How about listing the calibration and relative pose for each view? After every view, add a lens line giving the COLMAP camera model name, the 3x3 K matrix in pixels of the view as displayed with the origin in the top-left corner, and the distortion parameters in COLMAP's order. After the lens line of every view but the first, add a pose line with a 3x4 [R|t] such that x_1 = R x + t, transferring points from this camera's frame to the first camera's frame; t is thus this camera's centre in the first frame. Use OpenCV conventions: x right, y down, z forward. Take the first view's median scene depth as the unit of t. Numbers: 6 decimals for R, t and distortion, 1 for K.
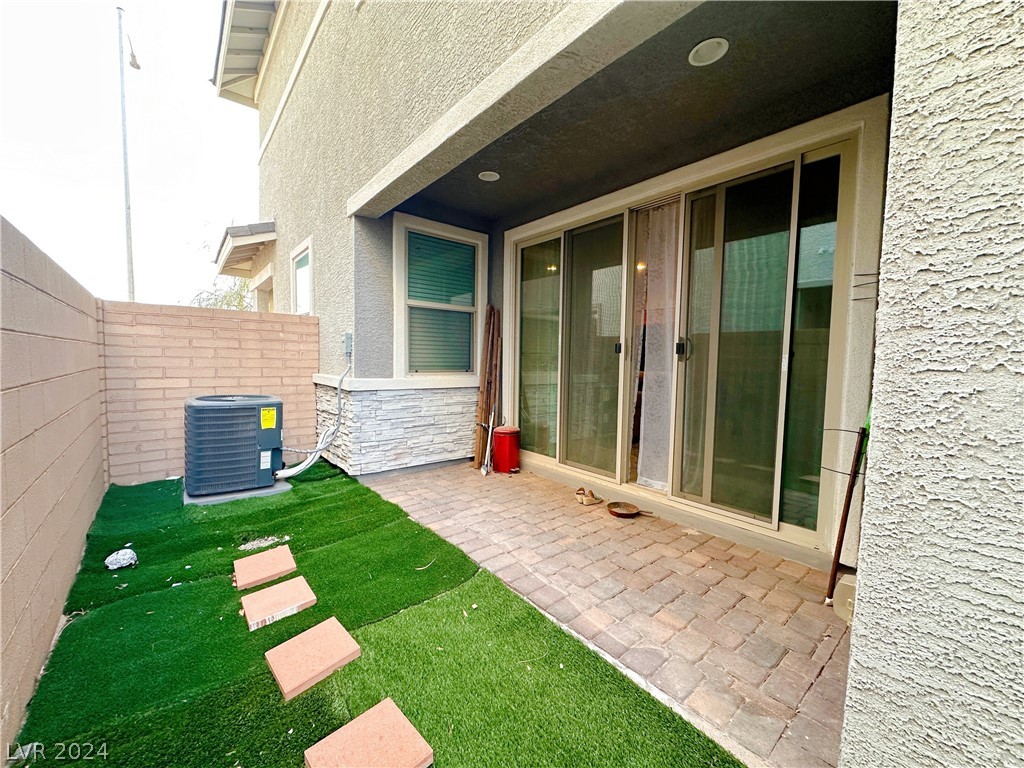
lens RADIAL K [[406.5, 0, 507.0], [0, 406.5, 381.8], [0, 0, 1]] dist [0.001604, 0.000501]
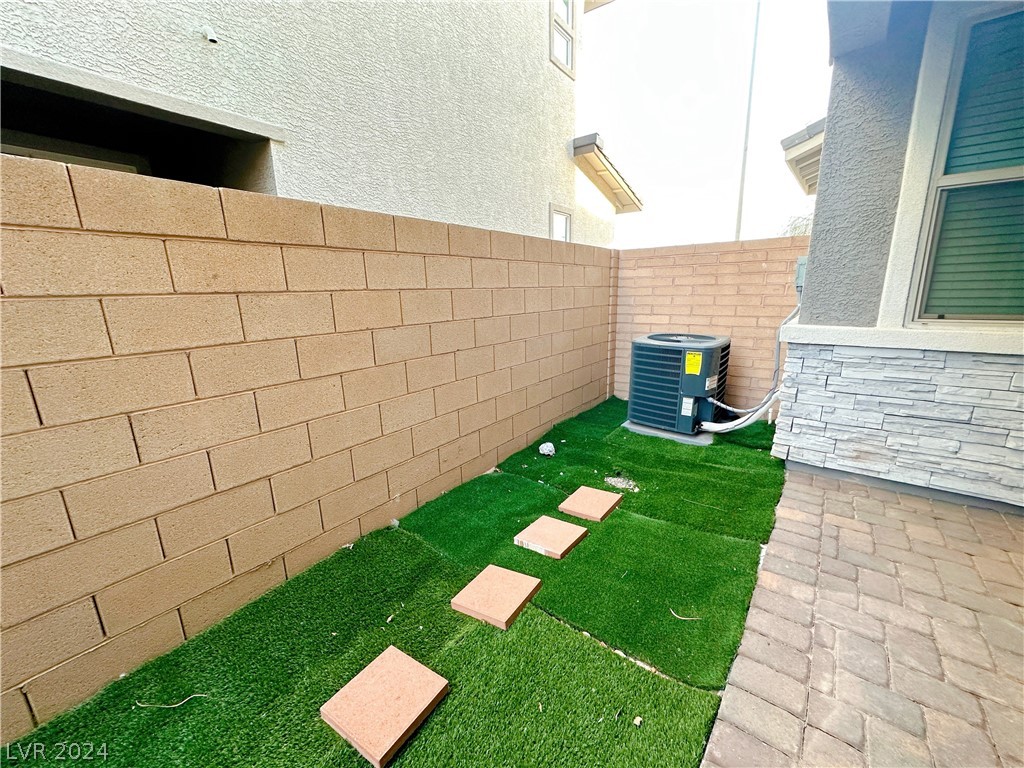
lens RADIAL K [[406.5, 0, 507.0], [0, 406.5, 381.8], [0, 0, 1]] dist [0.001604, 0.000501]
pose [[0.223601, 0.191243, -0.955735, 0.189246], [-0.028684, 0.981428, 0.189674, -0.029319], [0.974259, -0.014997, 0.224934, 0.355366]]
